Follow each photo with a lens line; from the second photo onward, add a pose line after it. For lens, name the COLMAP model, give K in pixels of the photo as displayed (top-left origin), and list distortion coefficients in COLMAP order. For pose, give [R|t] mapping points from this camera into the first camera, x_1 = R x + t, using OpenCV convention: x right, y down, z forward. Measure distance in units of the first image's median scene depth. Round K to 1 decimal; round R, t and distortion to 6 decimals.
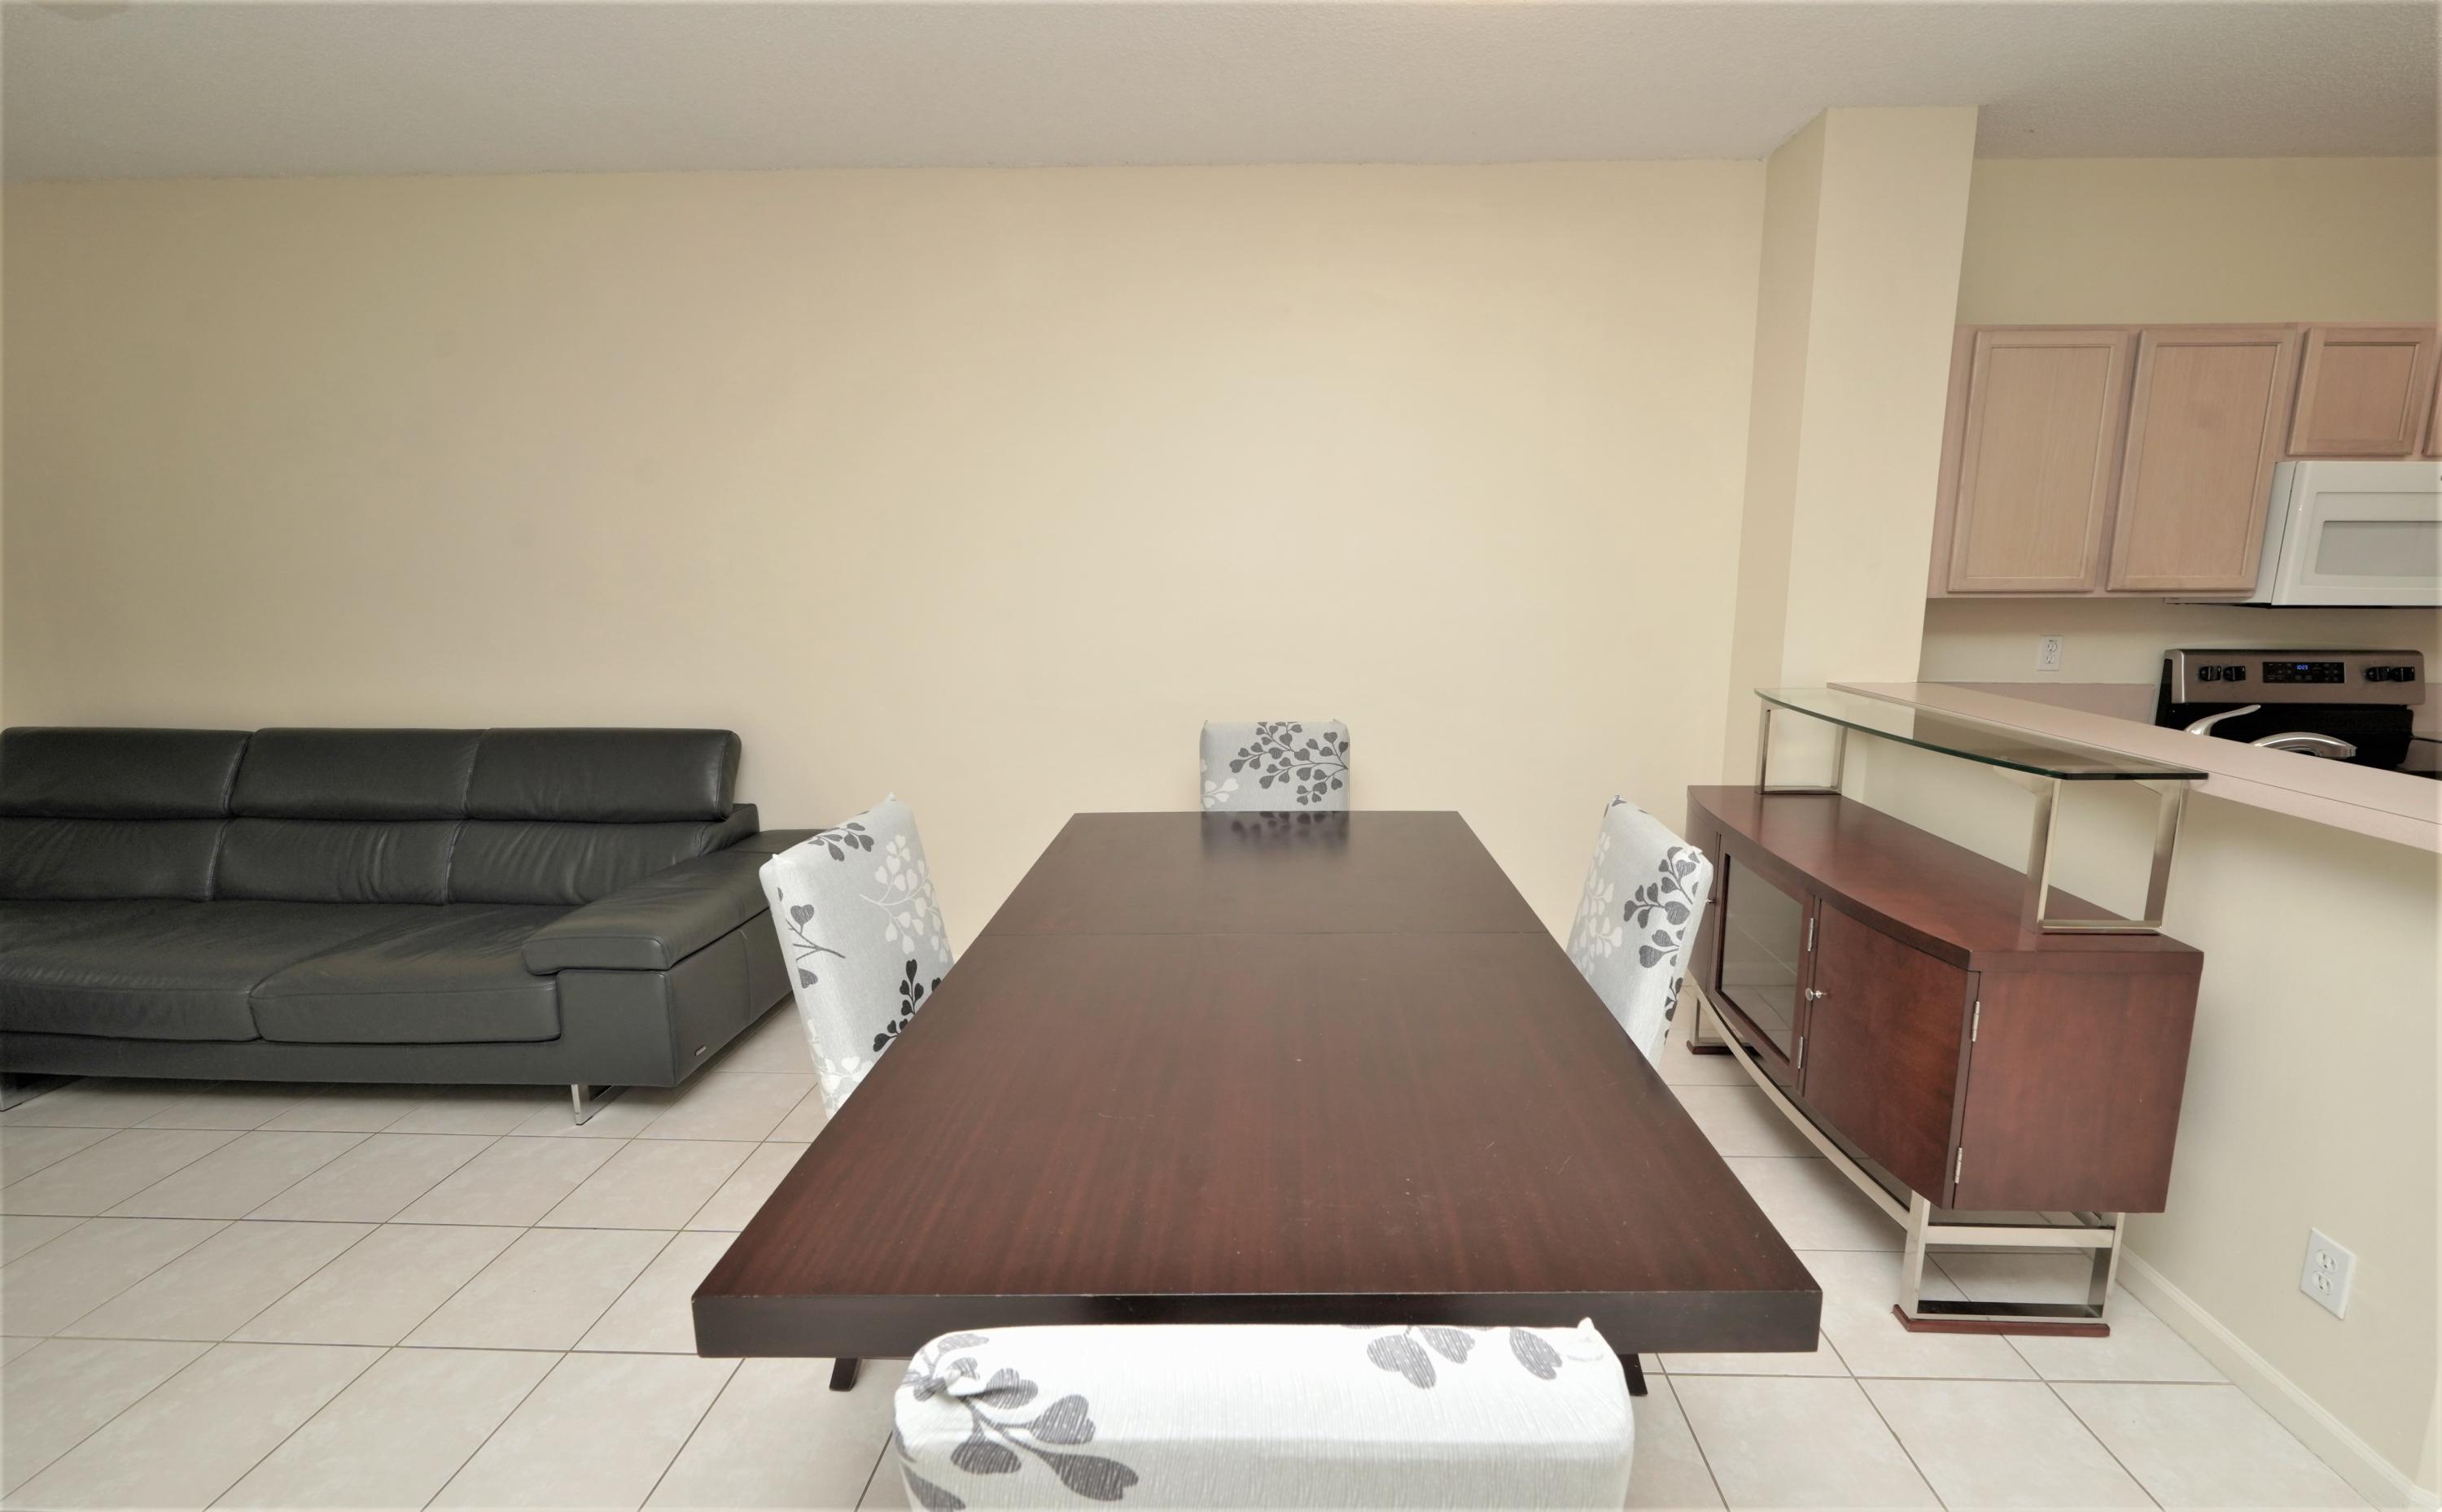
lens RADIAL K [[1069.4, 0, 1221.6], [0, 1069.4, 752.4], [0, 0, 1]] dist [-0.007450, -0.000024]
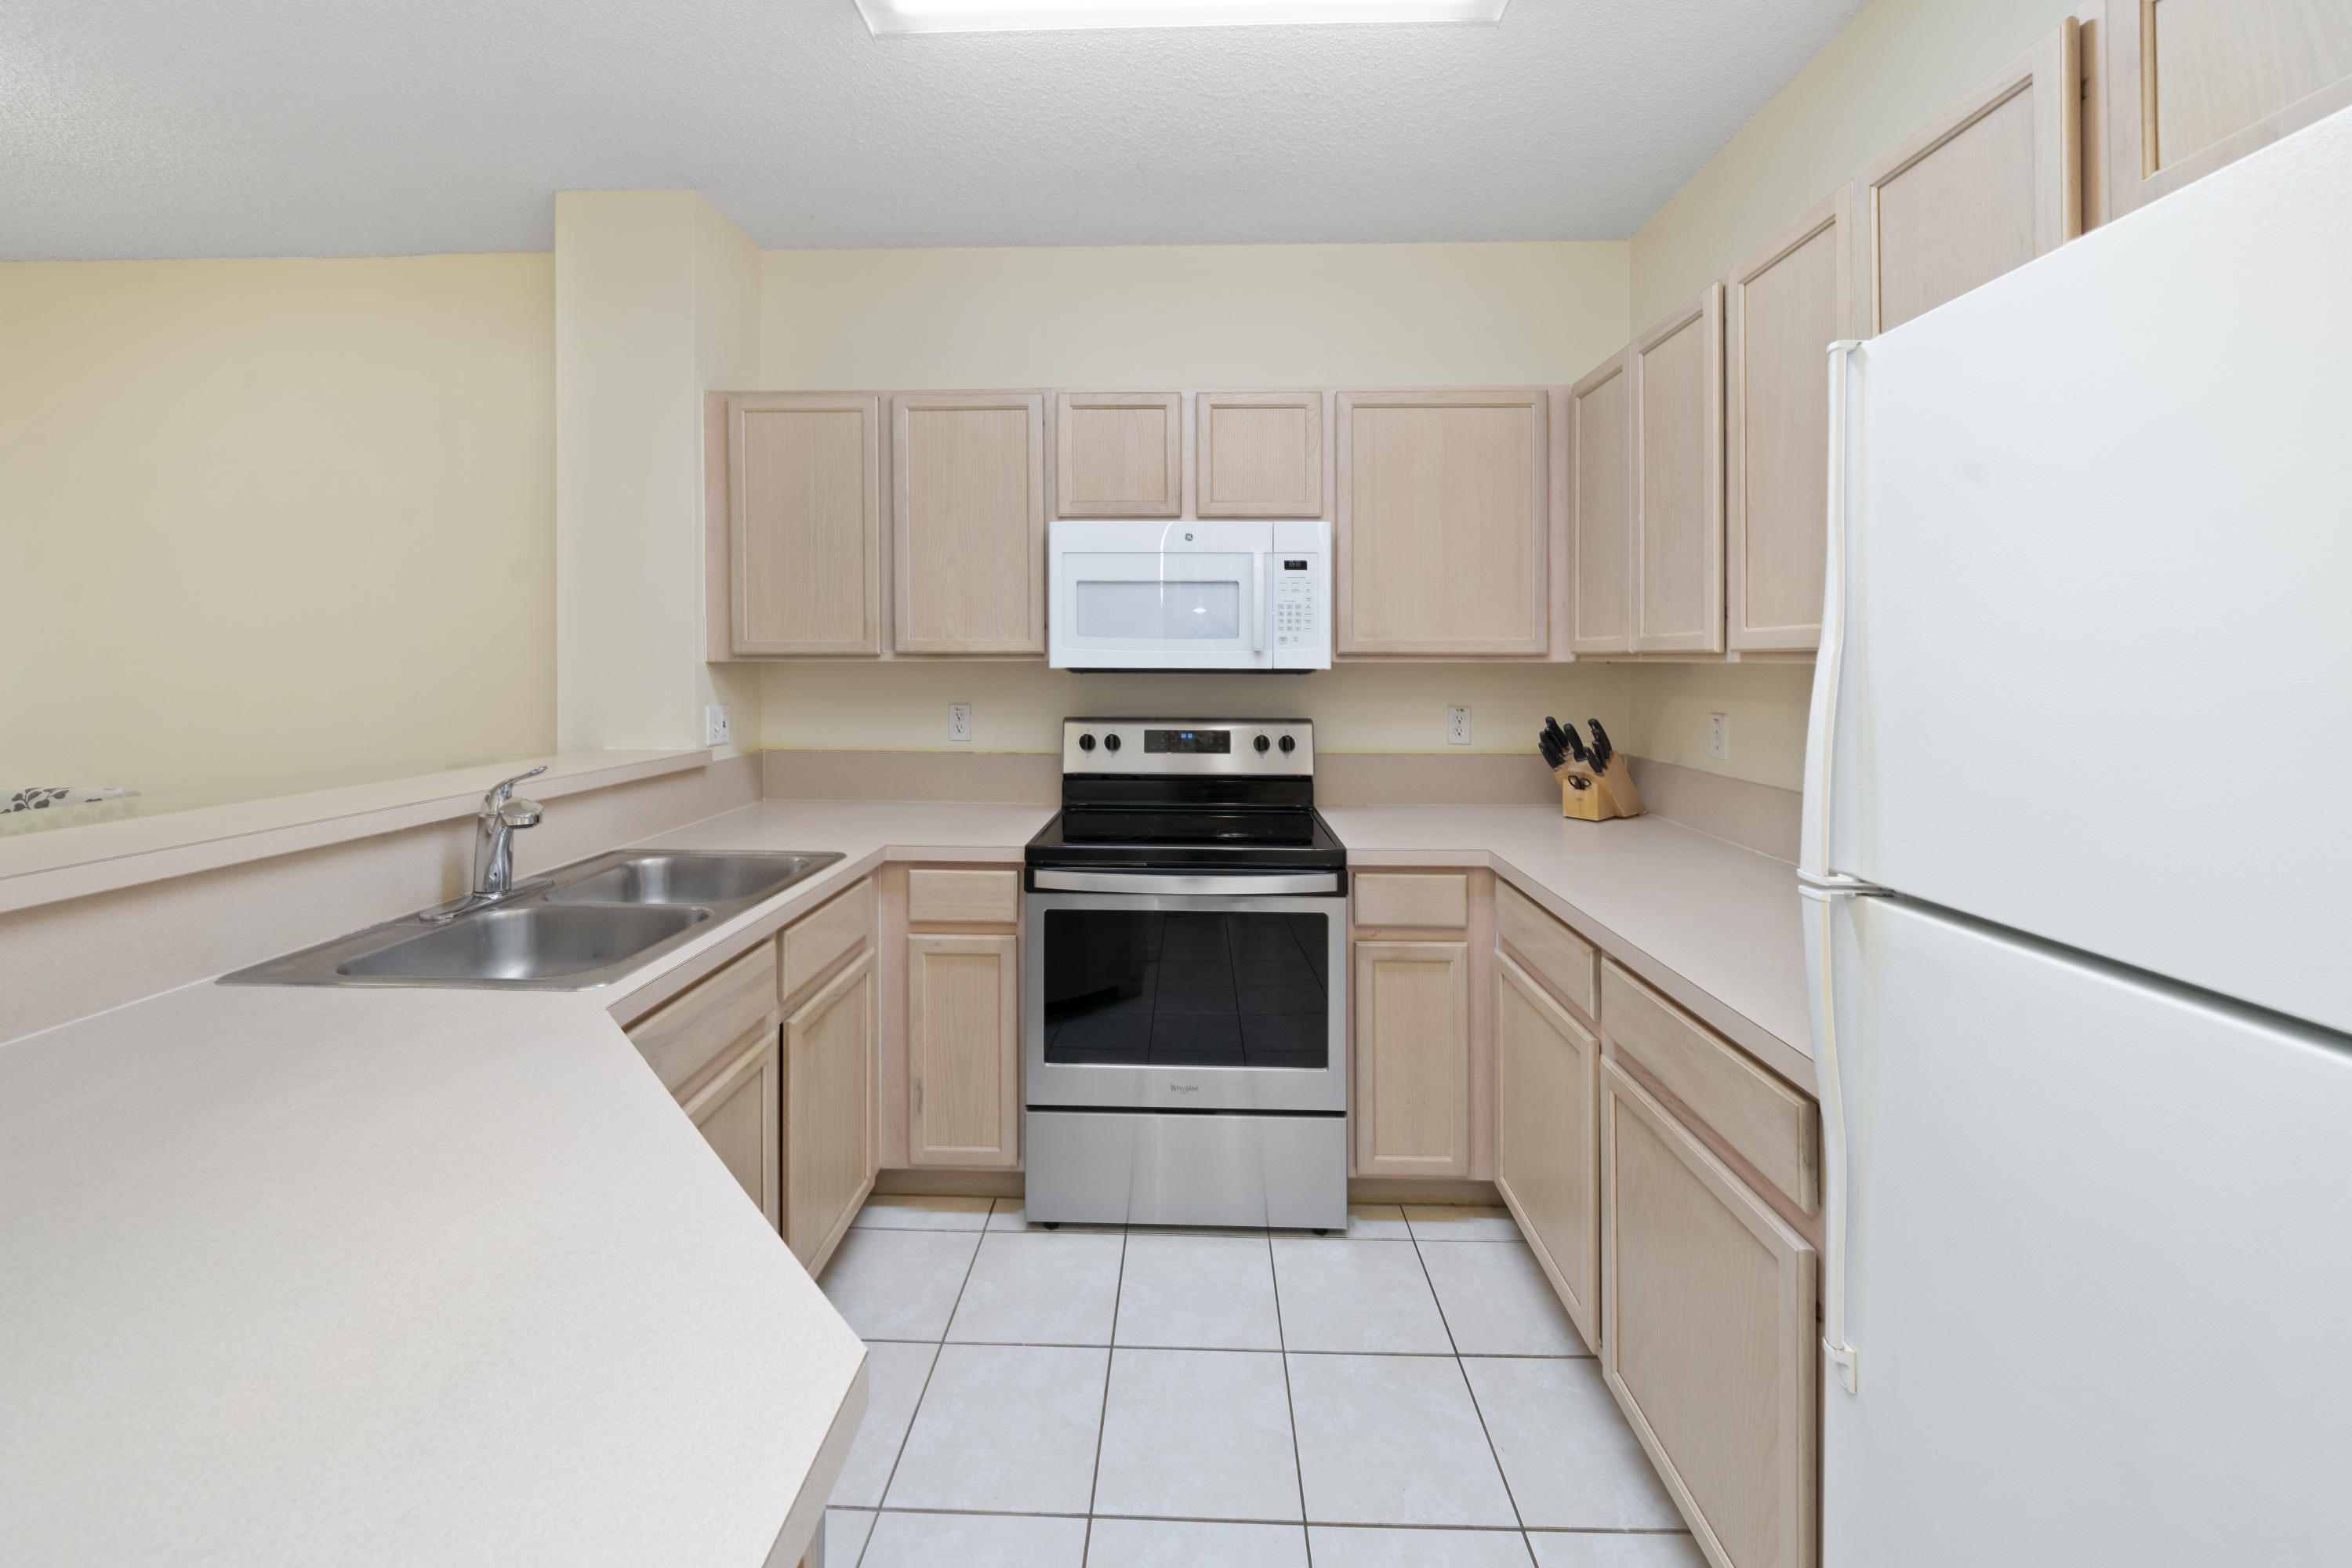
lens RADIAL K [[842.2, 0, 1182.1], [0, 842.2, 650.7], [0, 0, 1]] dist [-0.003058, -0.000042]
pose [[0.999967, 0.005031, -0.006303, 1.092781], [-0.006130, 0.982043, -0.188559, -0.013729], [0.005241, 0.188592, 0.982042, 0.258129]]
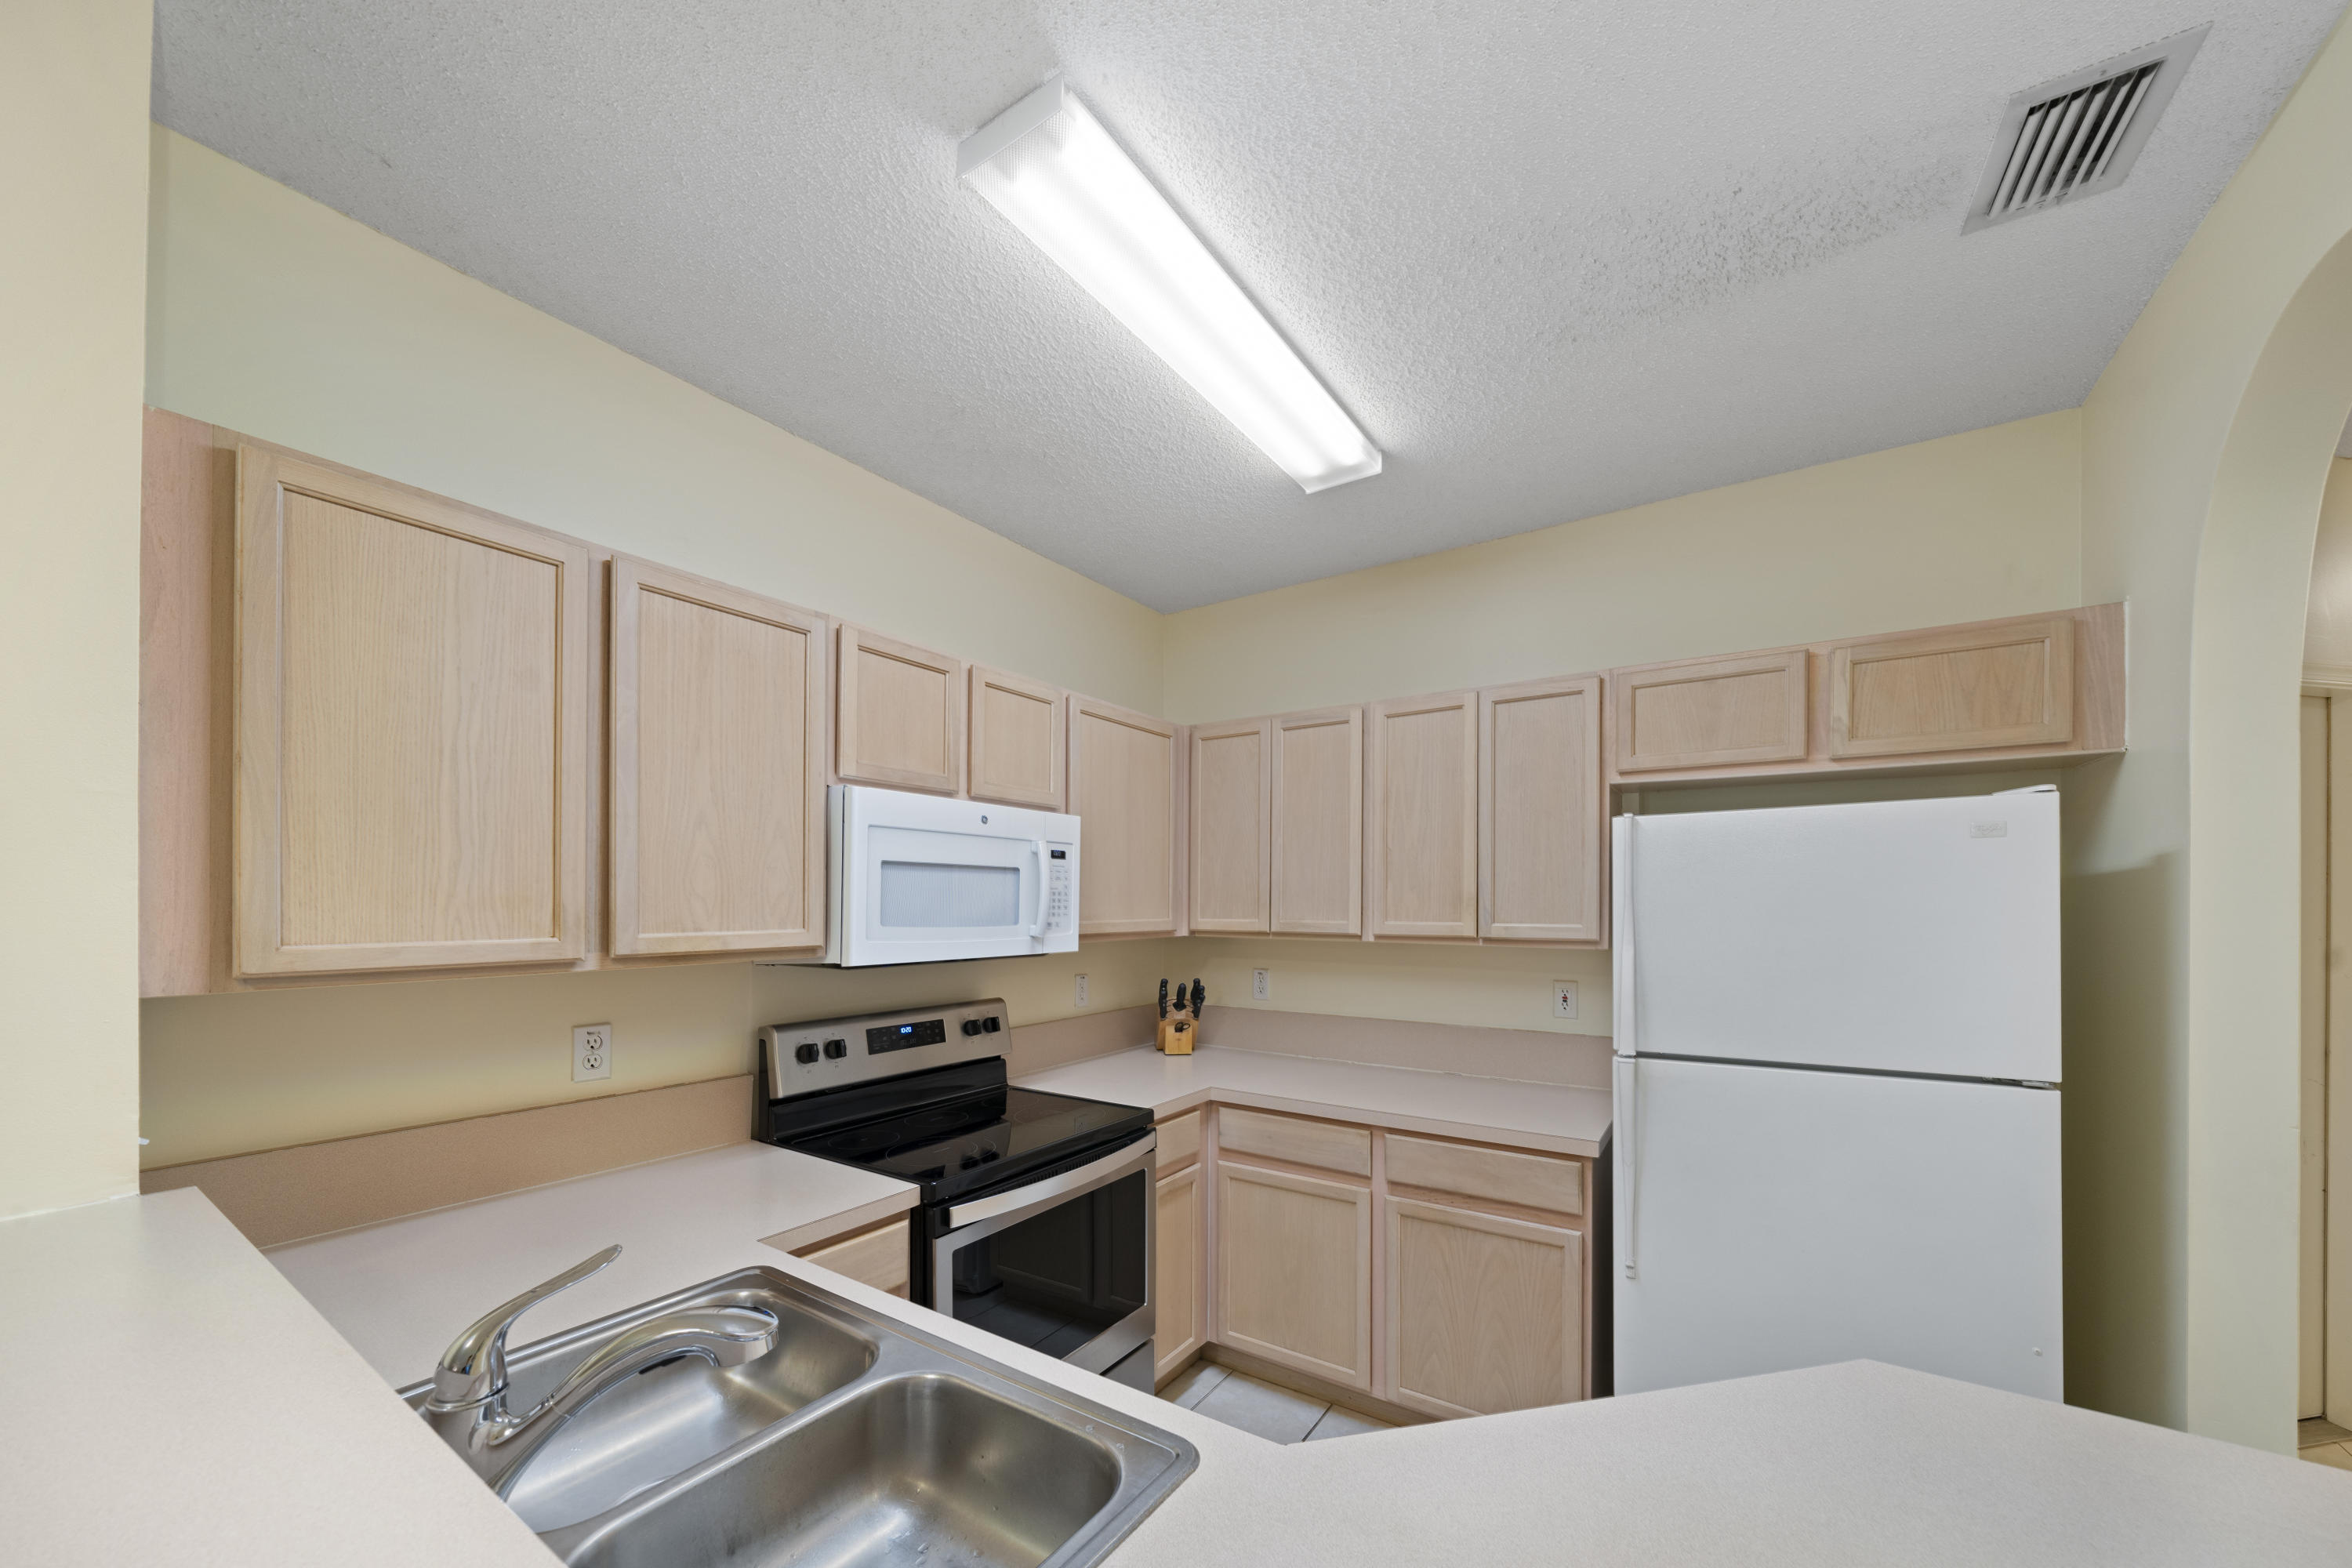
lens RADIAL K [[842.2, 0, 1159.0], [0, 842.2, 895.2], [0, 0, 1]] dist [-0.003058, -0.000042]
pose [[0.555693, 0.011469, 0.831309, 0.601844], [0.145078, 0.983226, -0.110543, -0.088504], [-0.818632, 0.182032, 0.544708, 0.468677]]
